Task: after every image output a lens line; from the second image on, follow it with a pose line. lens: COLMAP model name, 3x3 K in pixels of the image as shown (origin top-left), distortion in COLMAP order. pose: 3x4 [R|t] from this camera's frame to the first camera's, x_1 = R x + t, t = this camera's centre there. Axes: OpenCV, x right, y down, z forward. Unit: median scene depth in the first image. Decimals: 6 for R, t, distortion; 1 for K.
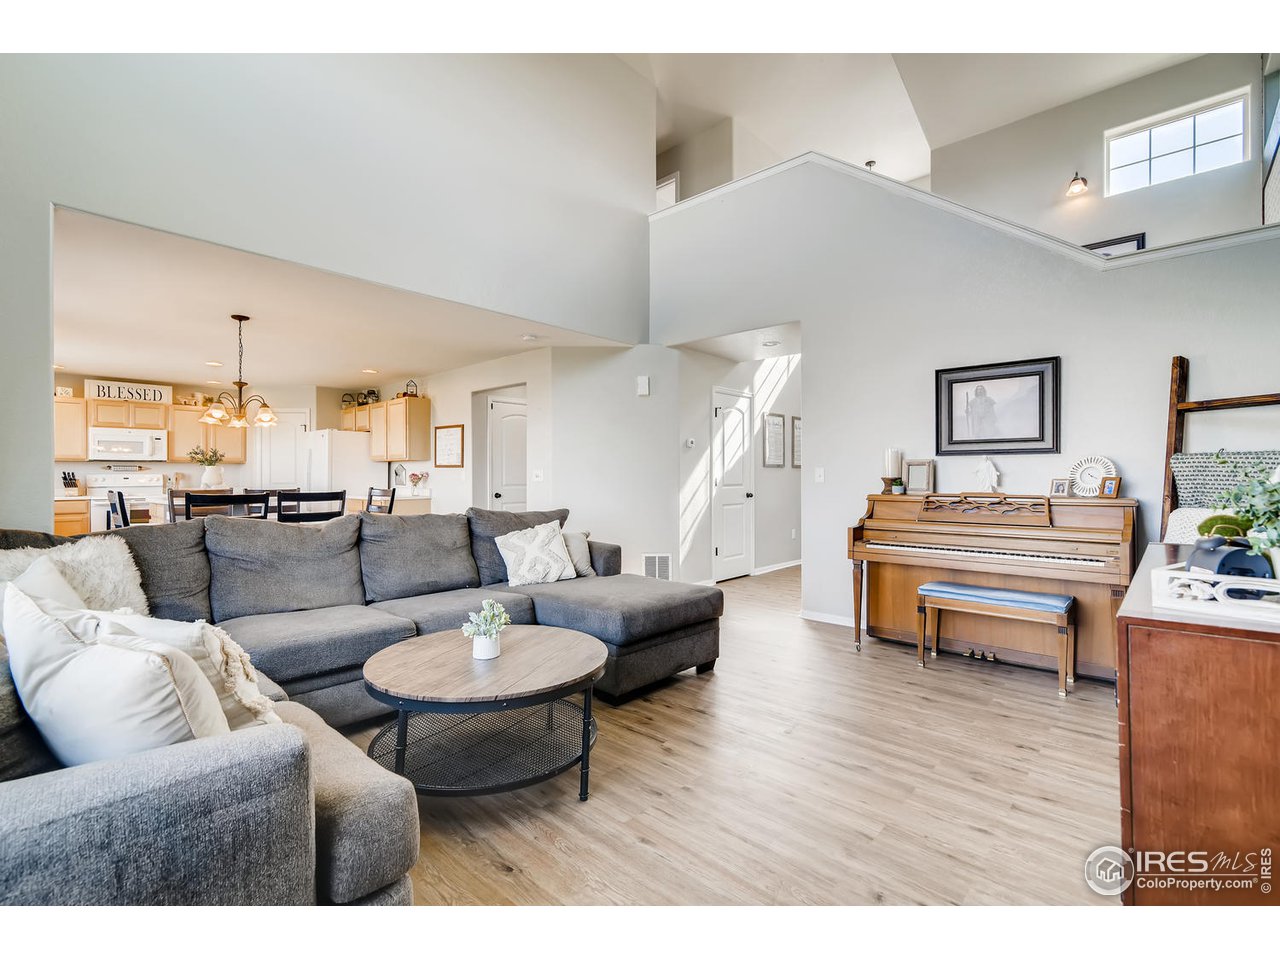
lens RADIAL K [[579.4, 0, 638.0], [0, 579.4, 473.9], [0, 0, 1]] dist [0.001023, -0.000135]
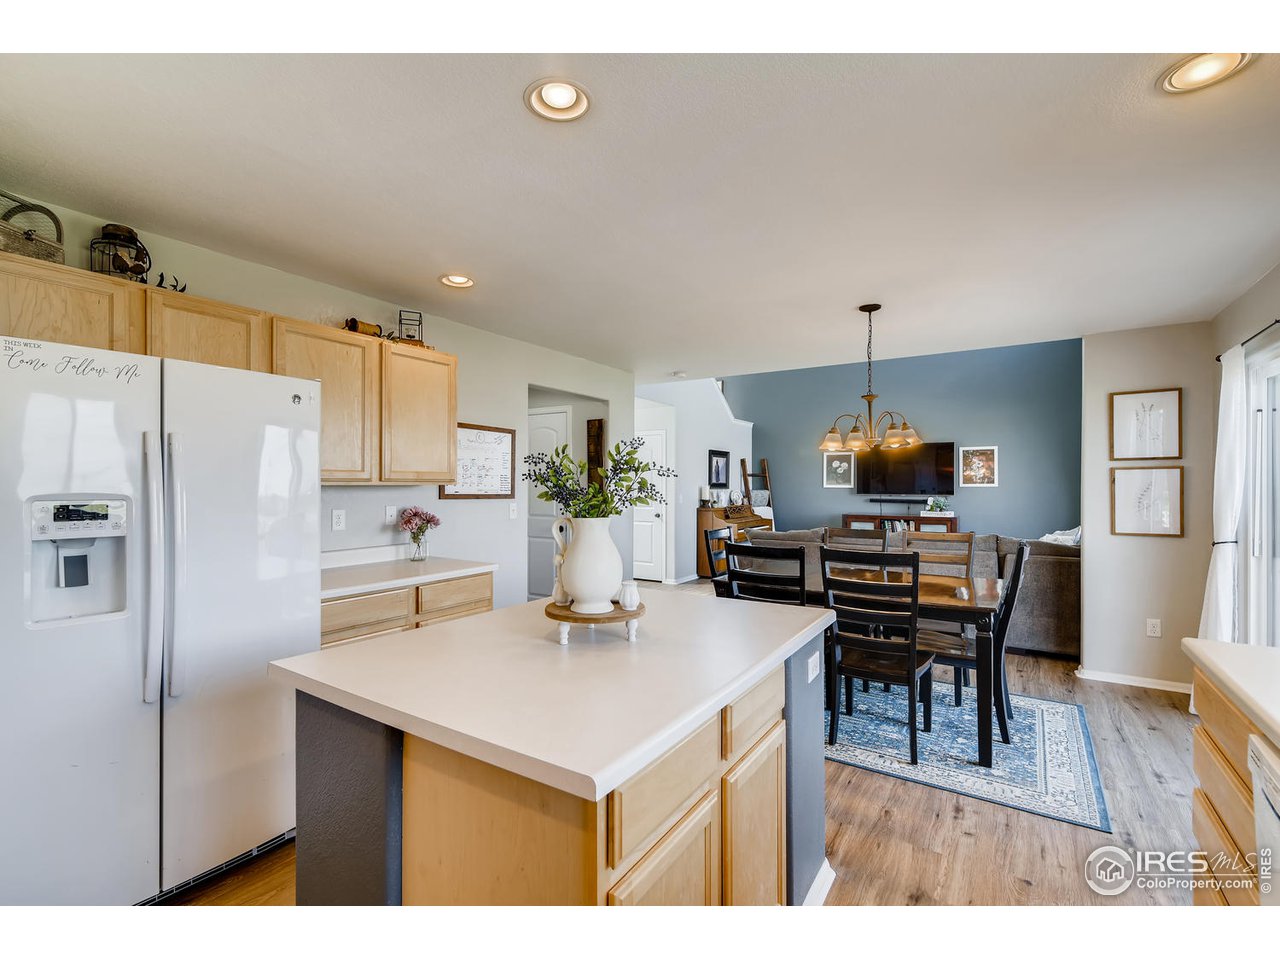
lens RADIAL K [[579.4, 0, 627.7], [0, 579.4, 481.8], [0, 0, 1]] dist [0.001023, -0.000135]
pose [[-0.166564, 0.002427, 0.986028, -0.898302], [-0.008570, 0.999956, -0.003909, -0.025533], [-0.985993, -0.009101, -0.166535, 0.928608]]
